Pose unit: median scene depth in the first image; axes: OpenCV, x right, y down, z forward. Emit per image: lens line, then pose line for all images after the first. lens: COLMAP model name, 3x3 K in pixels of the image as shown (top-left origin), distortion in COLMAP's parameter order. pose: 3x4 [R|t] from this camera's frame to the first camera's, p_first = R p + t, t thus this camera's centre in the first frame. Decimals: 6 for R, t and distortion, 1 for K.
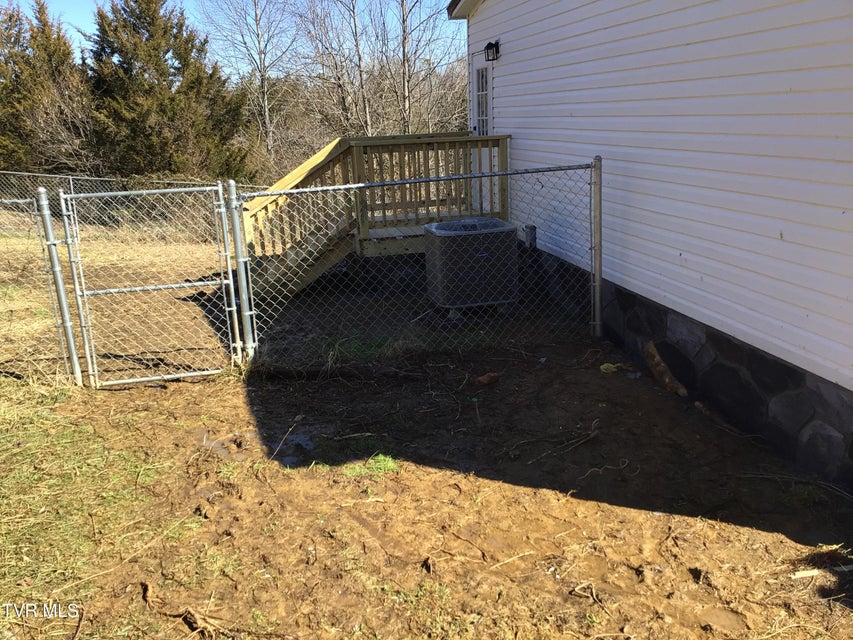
lens RADIAL K [[771.9, 0, 426.5], [0, 771.9, 320.0], [0, 0, 1]] dist [0.114682, -0.195267]
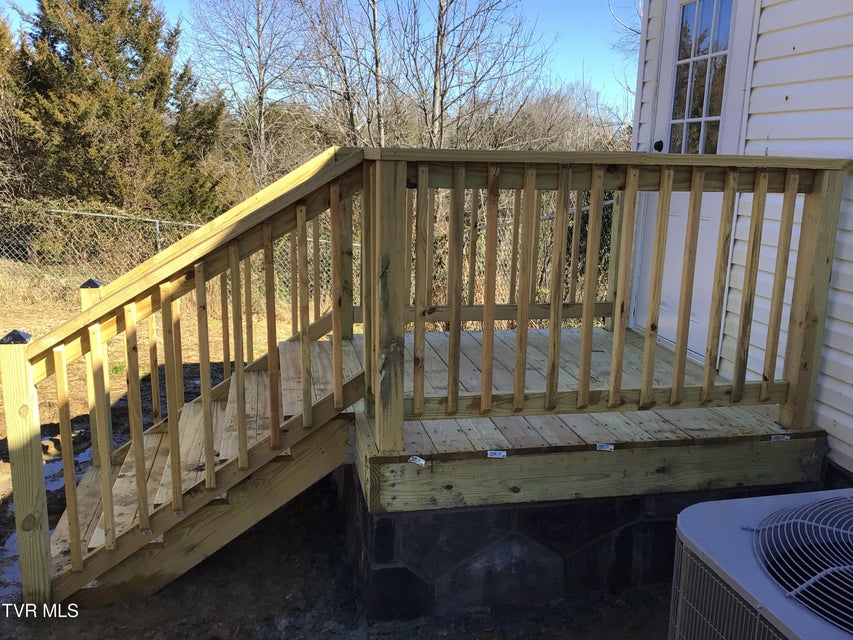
lens RADIAL K [[760.4, 0, 426.5], [0, 760.4, 320.0], [0, 0, 1]] dist [0.014205, 0.009034]
pose [[0.997786, 0.065894, 0.008956, -0.028163], [-0.065410, 0.996775, -0.046498, -0.058085], [-0.011992, 0.045809, 0.998878, 0.275196]]
